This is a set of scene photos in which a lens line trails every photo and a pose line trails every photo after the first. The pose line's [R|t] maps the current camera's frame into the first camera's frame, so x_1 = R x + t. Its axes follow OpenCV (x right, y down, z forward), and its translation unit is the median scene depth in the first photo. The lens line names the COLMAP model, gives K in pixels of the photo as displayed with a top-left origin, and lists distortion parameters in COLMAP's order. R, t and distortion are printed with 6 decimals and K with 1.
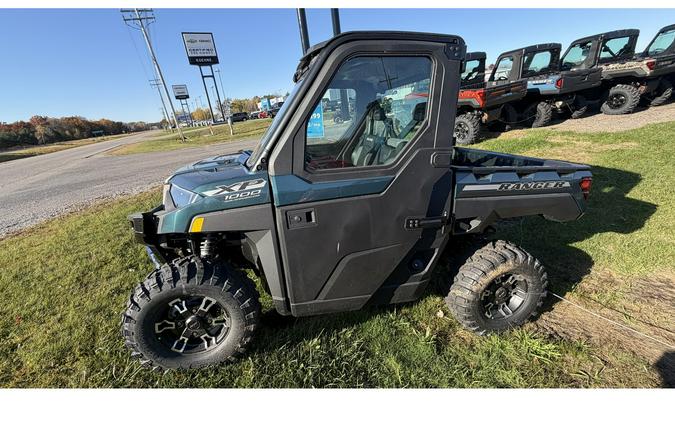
lens RADIAL K [[264.3, 0, 336.5], [0, 264.3, 210.3], [0, 0, 1]] dist [-0.000257, -0.000639]
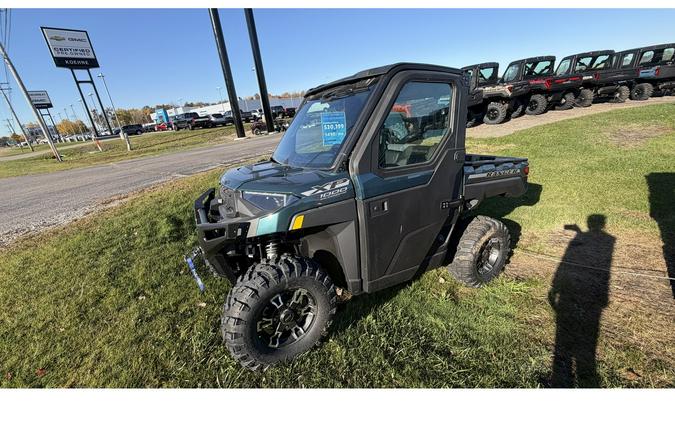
lens RADIAL K [[264.3, 0, 337.2], [0, 264.3, 211.0], [0, 0, 1]] dist [-0.000257, -0.000639]
pose [[0.949206, -0.103061, 0.297298, -0.484356], [0.113557, 0.993365, -0.018203, 0.032273], [-0.293450, 0.051039, 0.954611, -0.089266]]
